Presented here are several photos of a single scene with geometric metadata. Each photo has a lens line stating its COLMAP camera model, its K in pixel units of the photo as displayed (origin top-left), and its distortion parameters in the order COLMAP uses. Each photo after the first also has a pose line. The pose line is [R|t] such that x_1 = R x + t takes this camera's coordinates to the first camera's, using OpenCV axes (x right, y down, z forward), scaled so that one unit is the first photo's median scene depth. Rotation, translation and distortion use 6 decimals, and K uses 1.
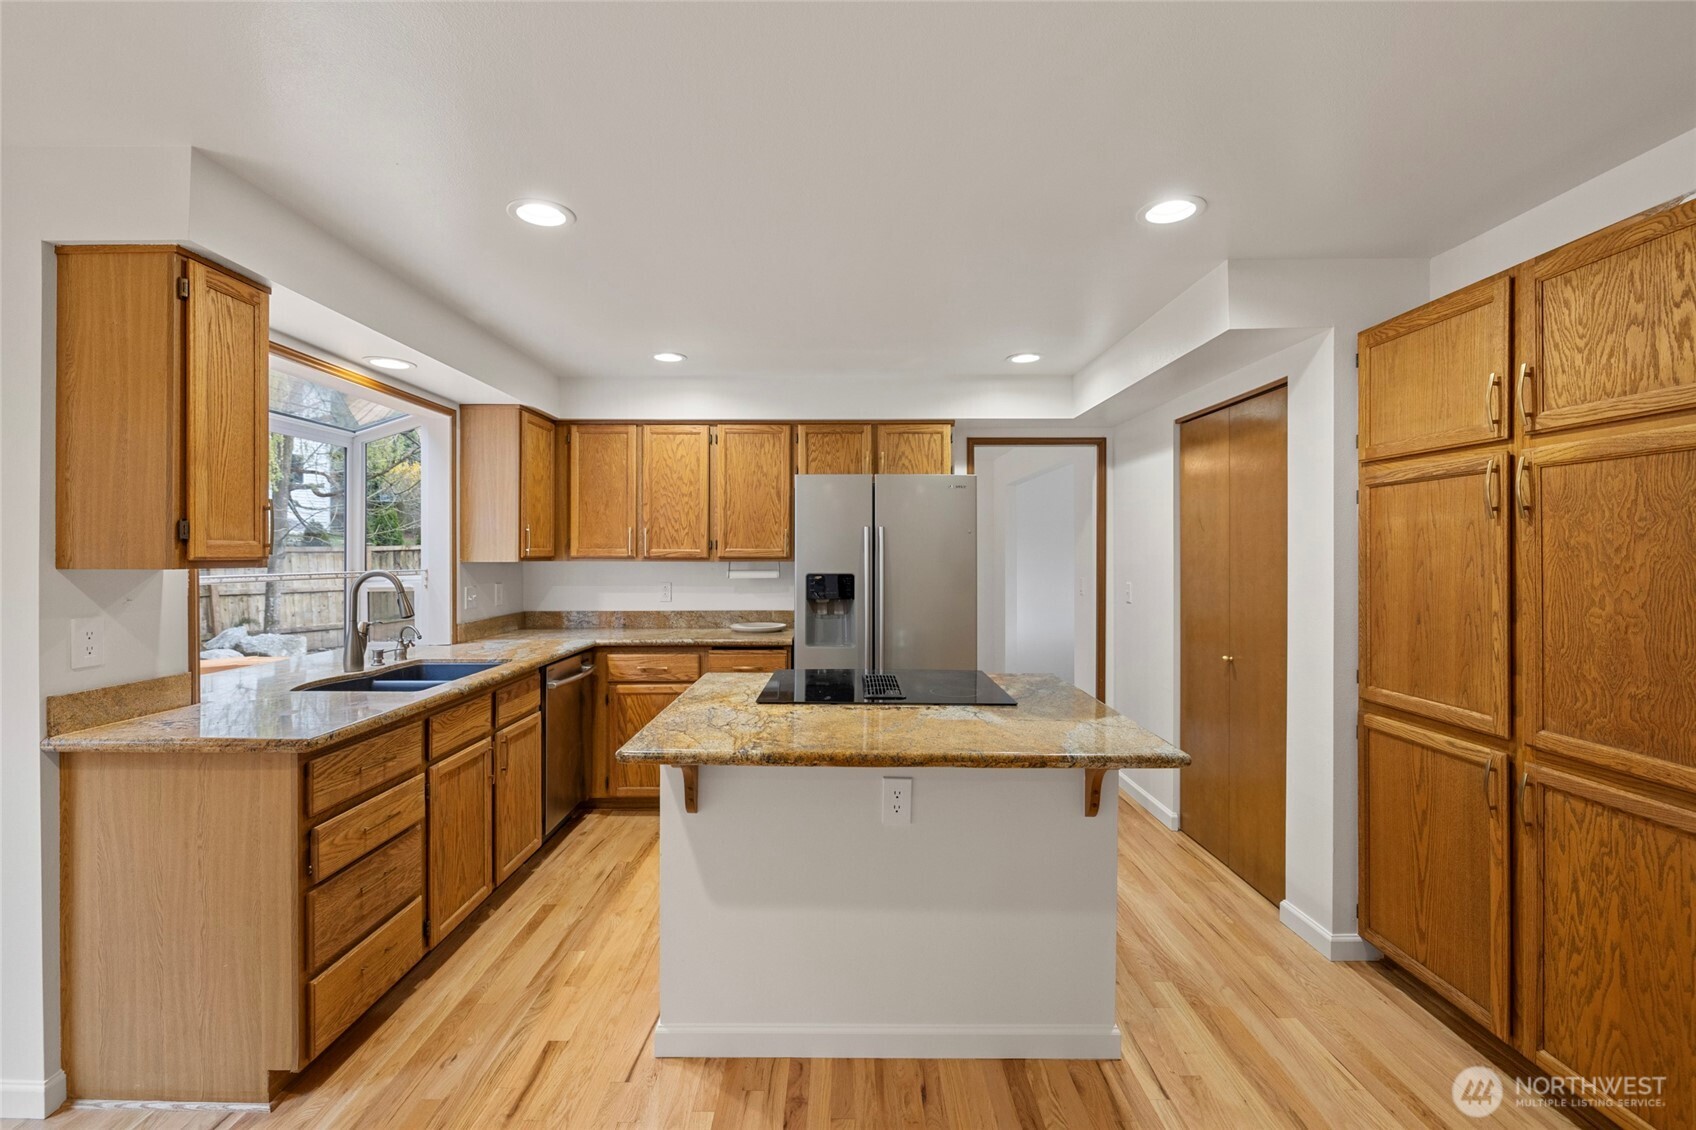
lens RADIAL K [[747.3, 0, 838.1], [0, 747.3, 556.6], [0, 0, 1]] dist [-0.002153, 0.000817]
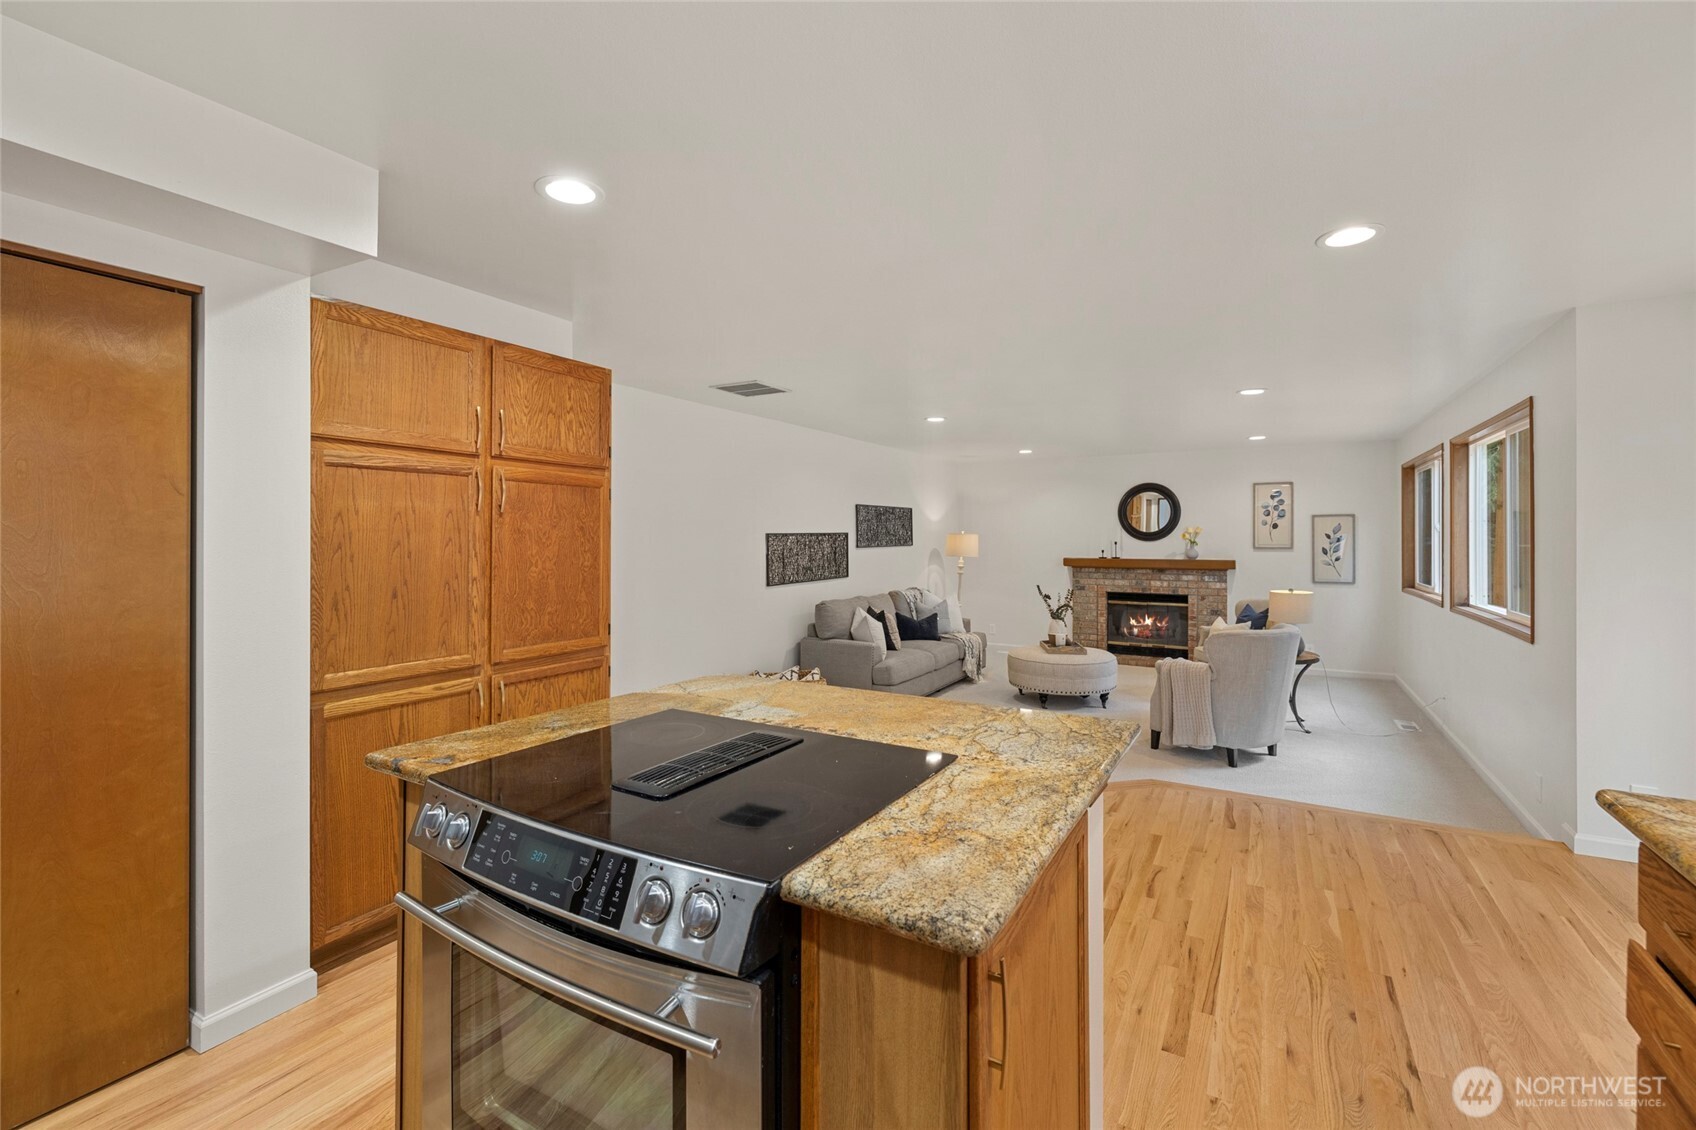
lens RADIAL K [[723.1, 0, 836.5], [0, 723.1, 538.5], [0, 0, 1]] dist [0.004921, 0.000664]
pose [[-0.857525, -0.001588, 0.514440, -0.384321], [-0.000027, 0.999995, 0.003041, -0.002757], [-0.514442, 0.002594, -0.857521, 1.769763]]
